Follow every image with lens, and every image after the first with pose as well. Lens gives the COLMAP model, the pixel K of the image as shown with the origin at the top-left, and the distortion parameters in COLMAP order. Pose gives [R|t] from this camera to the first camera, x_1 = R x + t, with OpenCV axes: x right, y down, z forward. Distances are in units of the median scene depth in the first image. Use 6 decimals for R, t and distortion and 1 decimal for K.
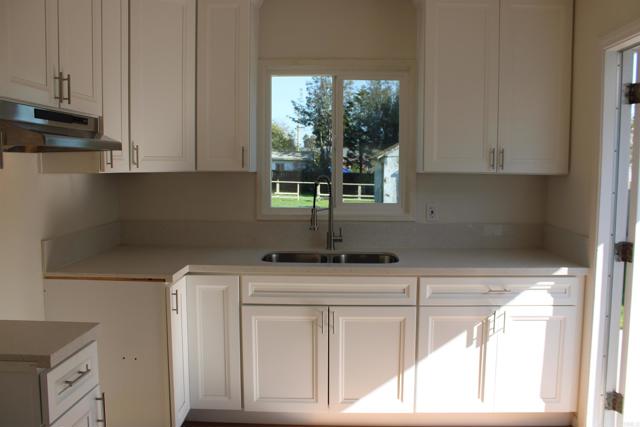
lens RADIAL K [[585.8, 0, 320.0], [0, 585.8, 213.5], [0, 0, 1]] dist [-0.008225, 0.012799]
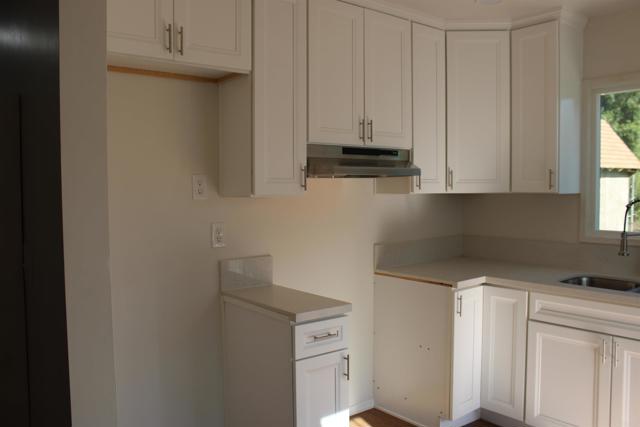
lens RADIAL K [[585.8, 0, 320.0], [0, 585.8, 213.5], [0, 0, 1]] dist [-0.008225, 0.012799]
pose [[0.678980, 0.025719, -0.733706, 0.374804], [-0.056517, 0.998252, -0.017309, 0.005562], [0.731978, 0.053219, 0.679246, 0.010697]]
